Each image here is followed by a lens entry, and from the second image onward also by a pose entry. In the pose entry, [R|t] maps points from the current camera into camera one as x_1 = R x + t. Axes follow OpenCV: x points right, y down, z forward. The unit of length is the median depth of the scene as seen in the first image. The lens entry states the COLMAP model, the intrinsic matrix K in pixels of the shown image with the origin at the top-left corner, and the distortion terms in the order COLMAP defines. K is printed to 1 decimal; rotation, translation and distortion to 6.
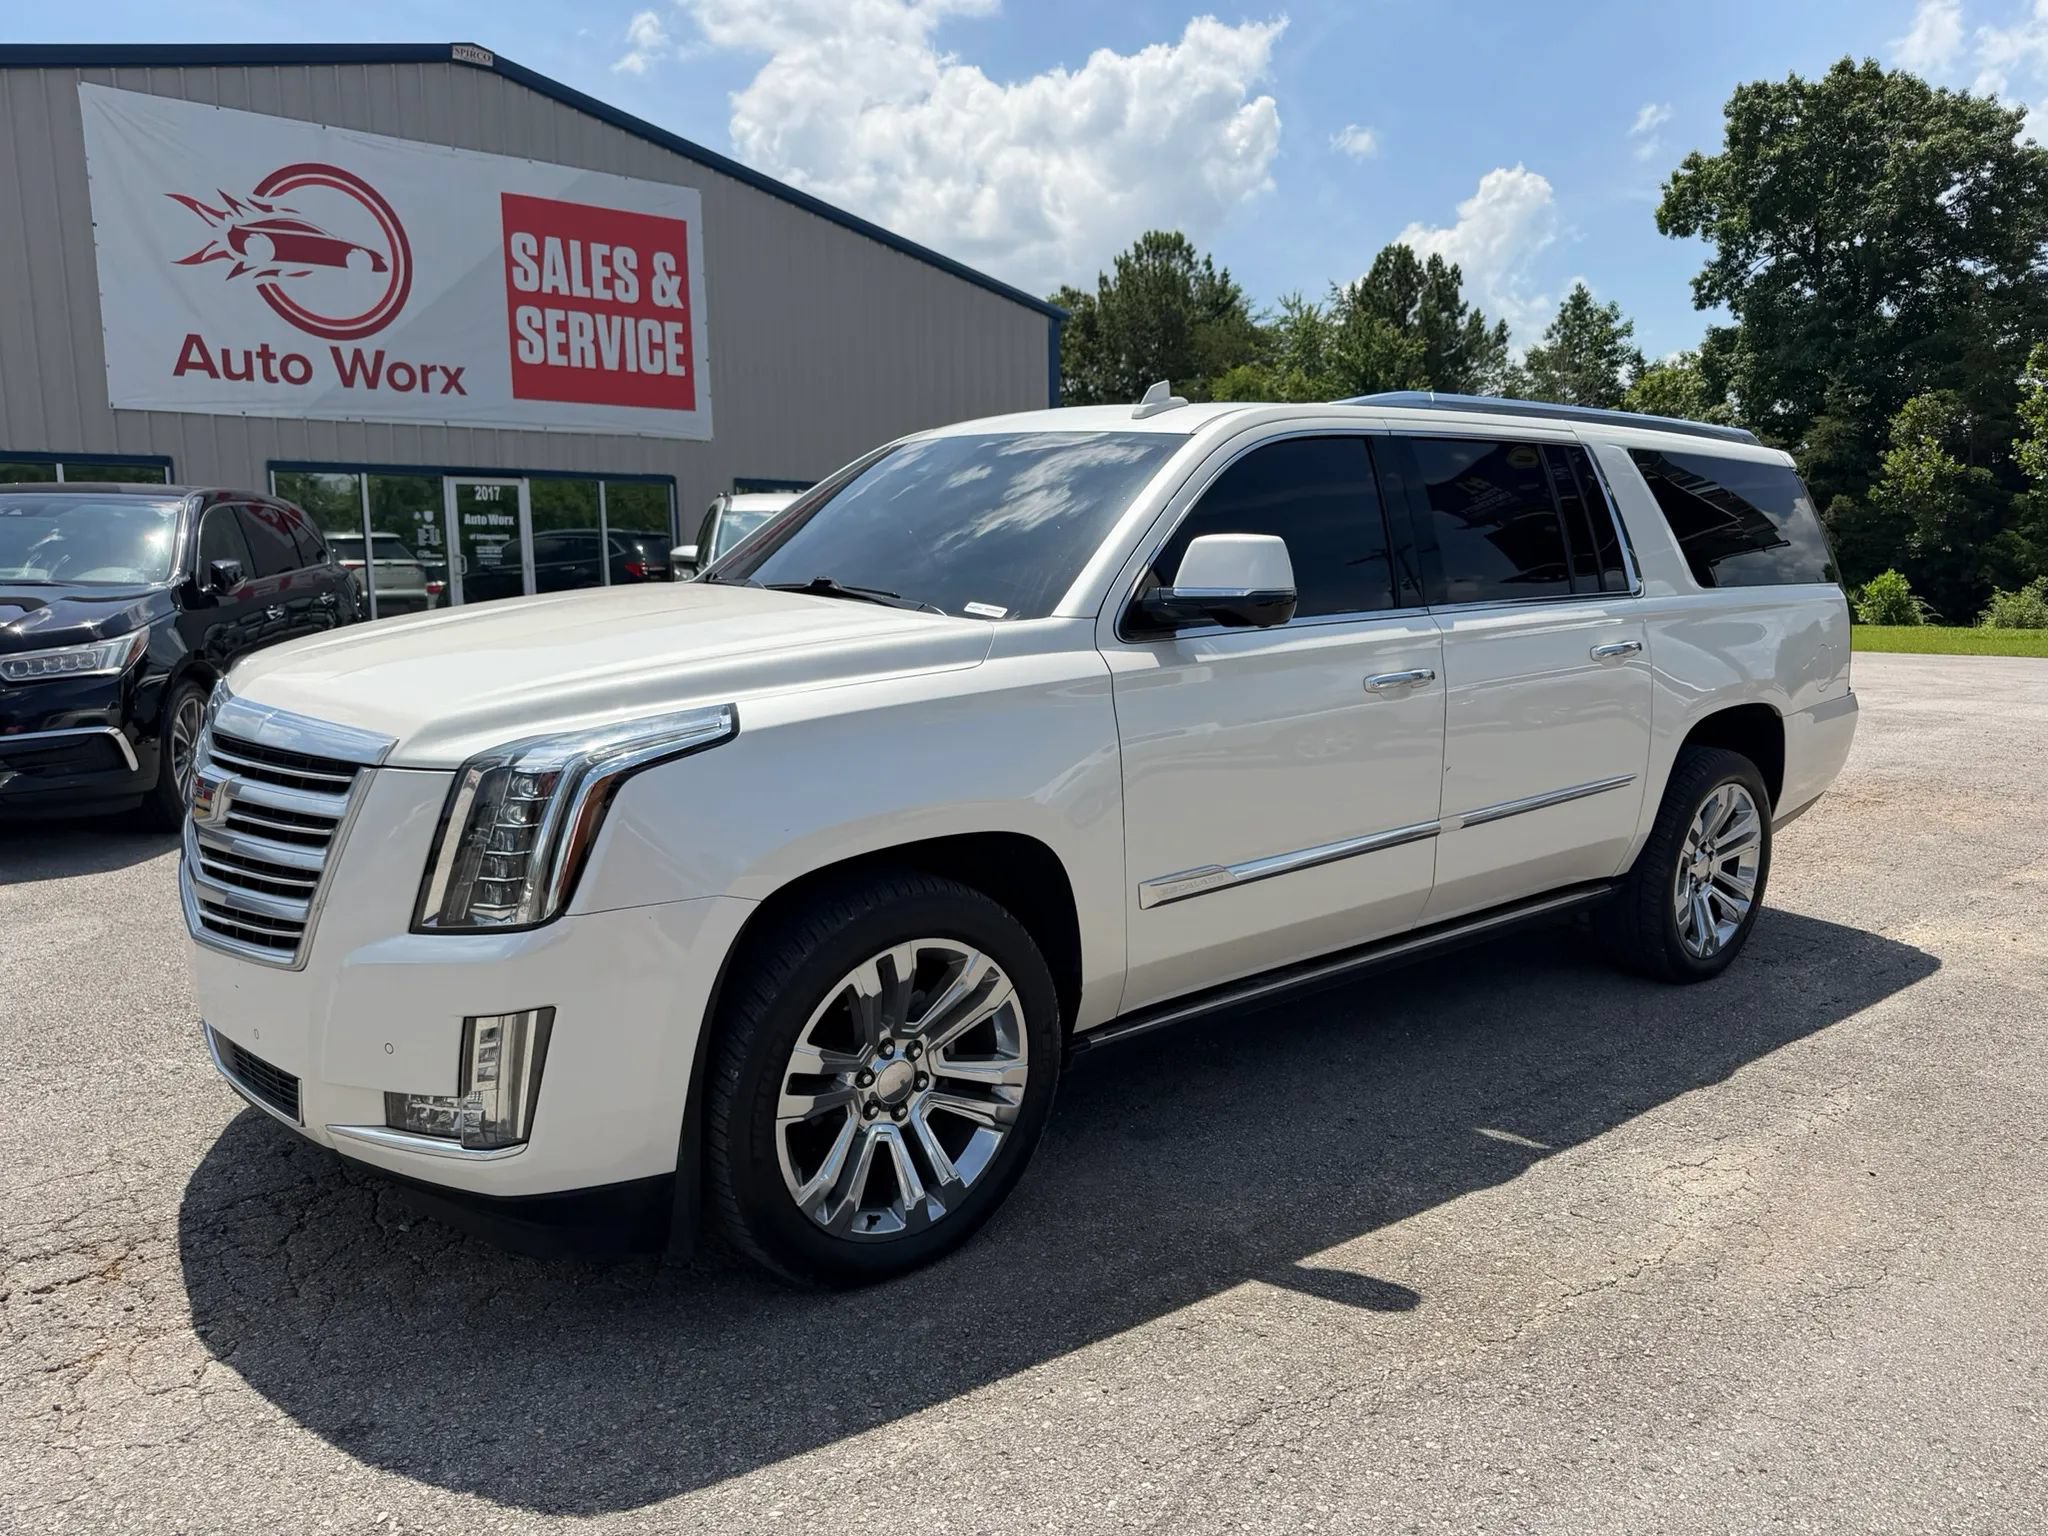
lens RADIAL K [[1470.4, 0, 1044.6], [0, 1470.4, 773.0], [0, 0, 1]] dist [0.013263, -0.016135]
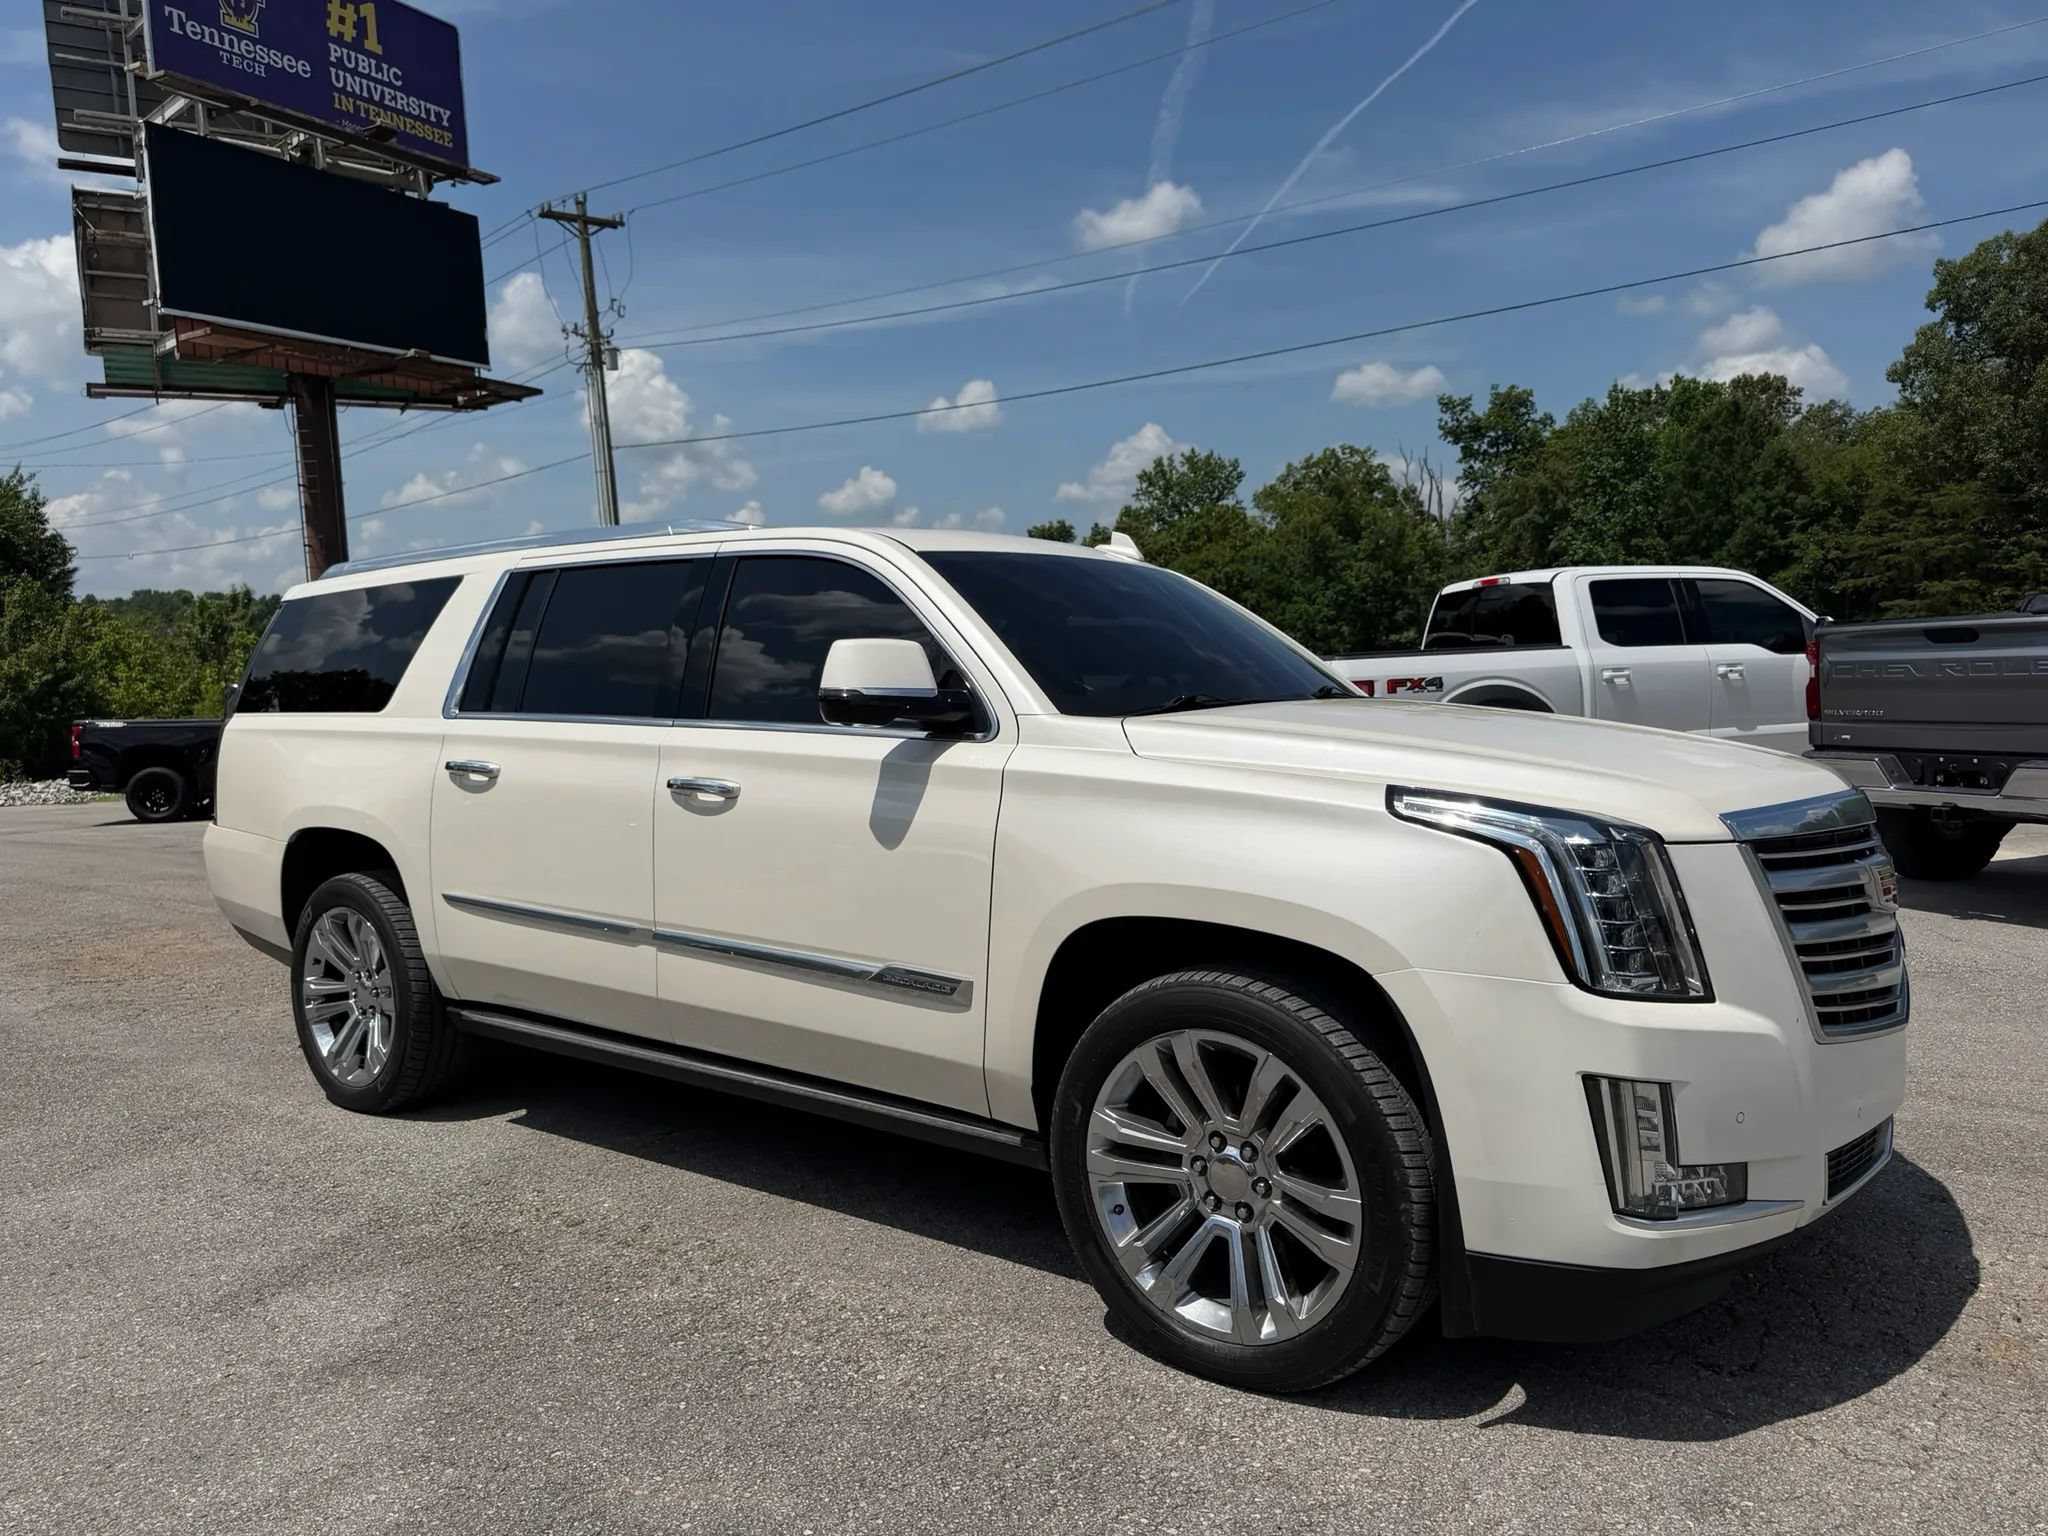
lens RADIAL K [[1470.4, 0, 1027.2], [0, 1470.4, 777.8], [0, 0, 1]] dist [0.013263, -0.016135]
pose [[-0.220210, -0.072868, 0.972727, -1.071642], [0.178437, 0.977370, 0.113611, -0.212742], [-0.958993, 0.198589, -0.202224, 1.319035]]
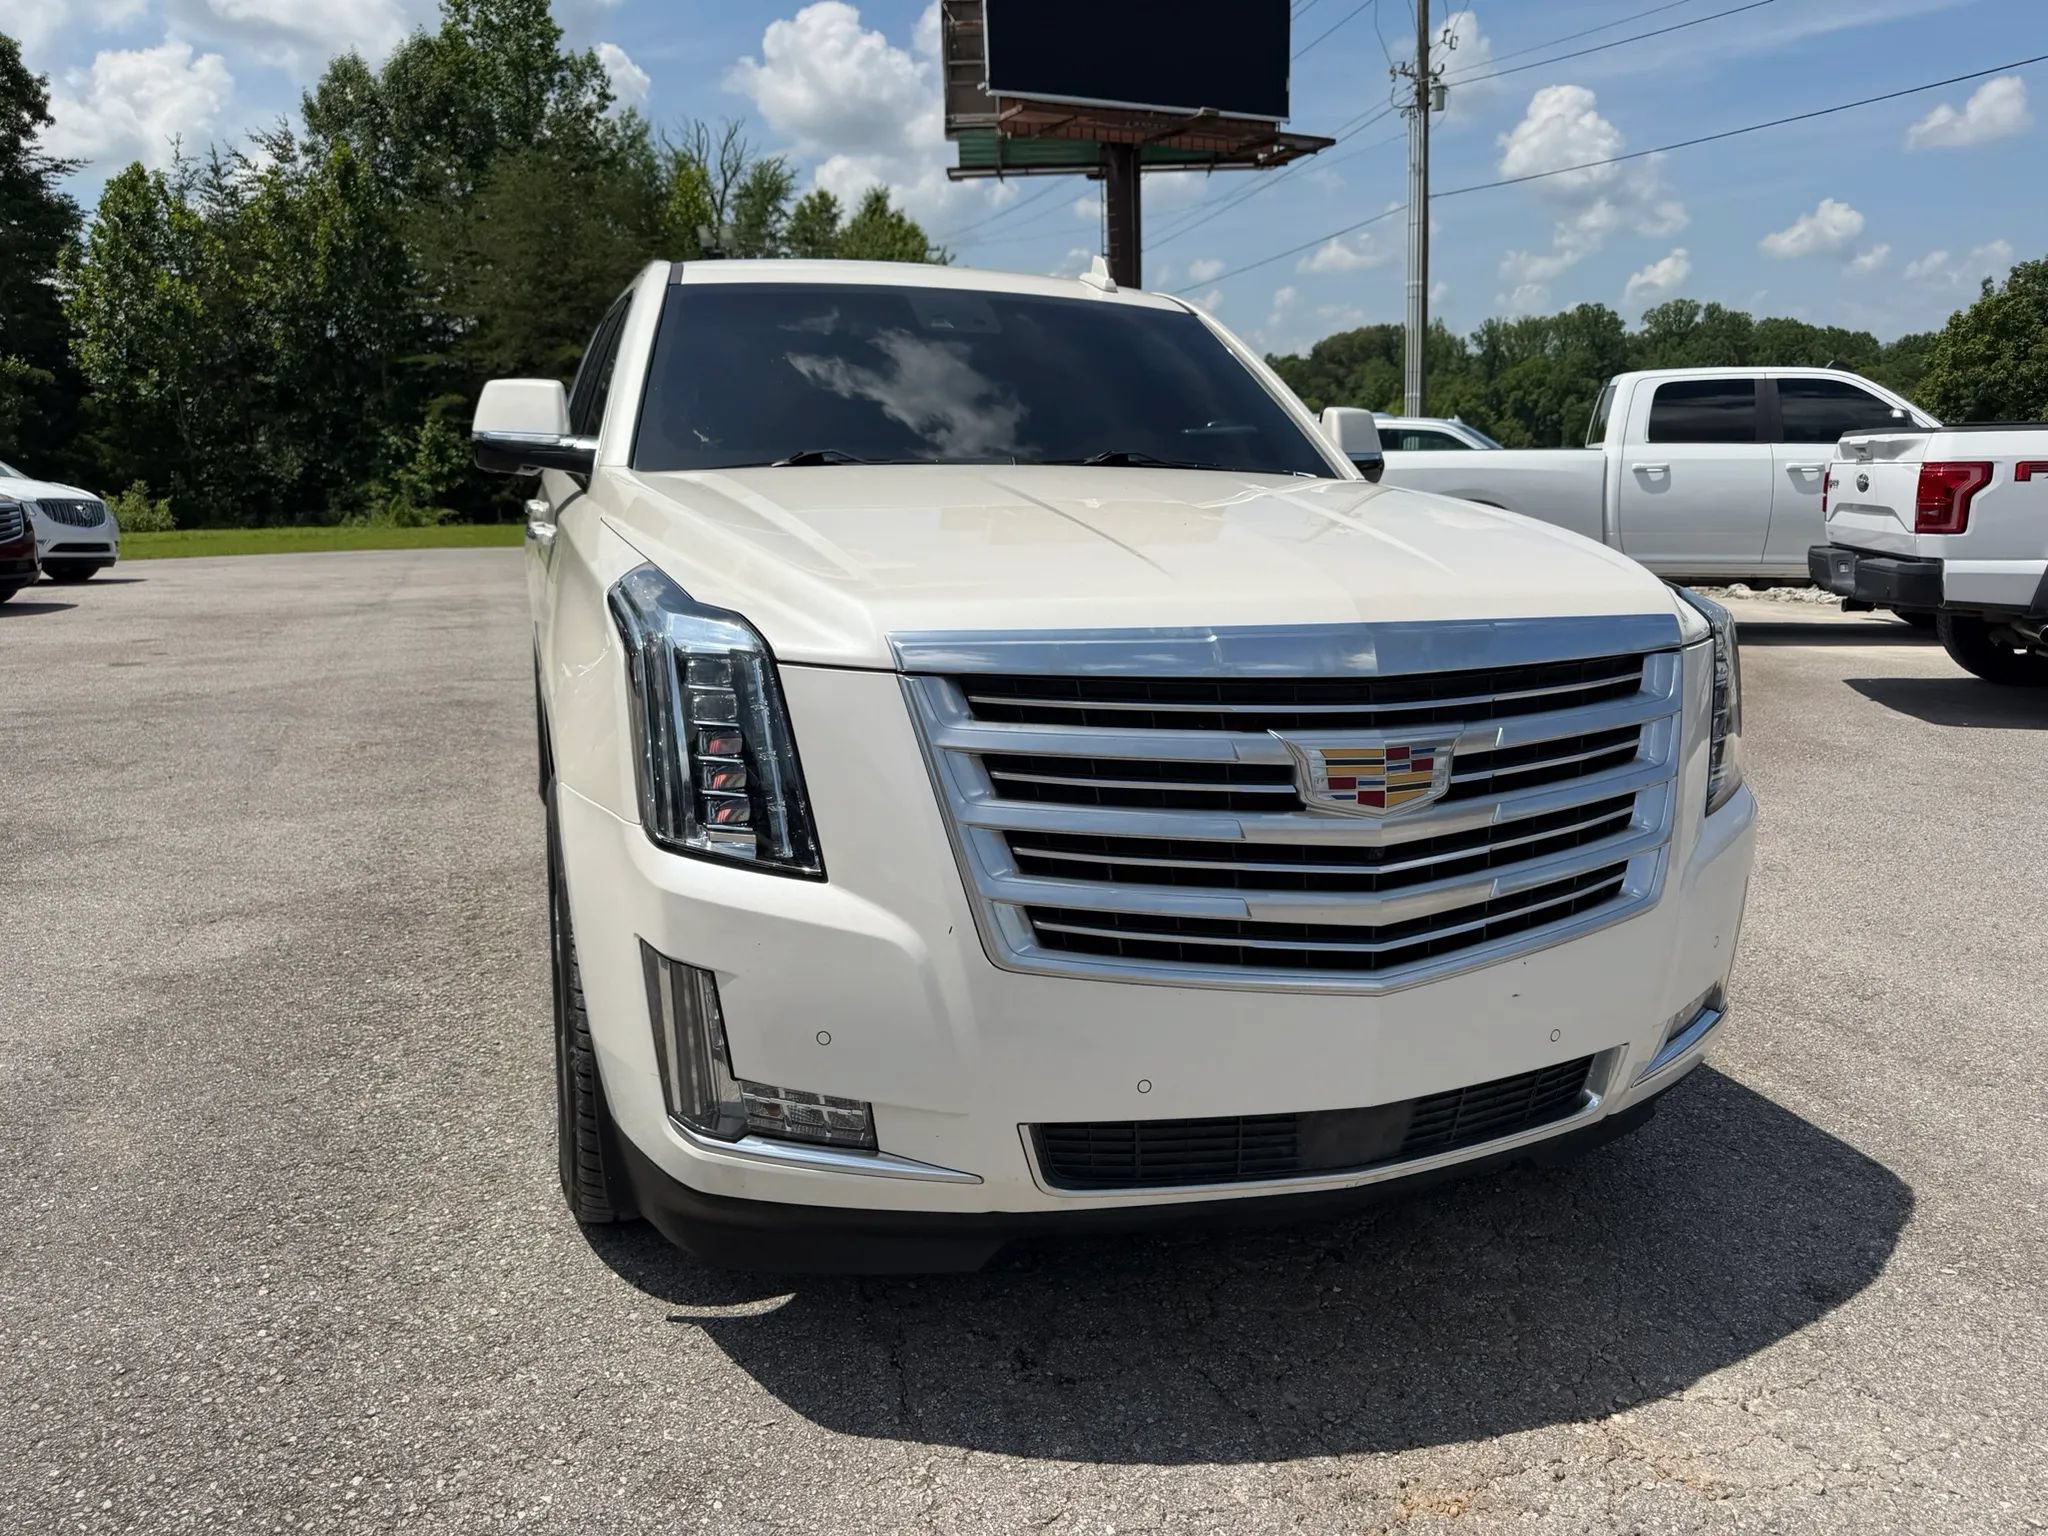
lens RADIAL K [[1470.4, 0, 1040.6], [0, 1470.4, 776.2], [0, 0, 1]] dist [0.013263, -0.016135]
pose [[0.349607, -0.209684, 0.913131, -0.913219], [0.152053, 0.974411, 0.165540, -0.087921], [-0.924475, 0.080971, 0.372544, 0.661821]]
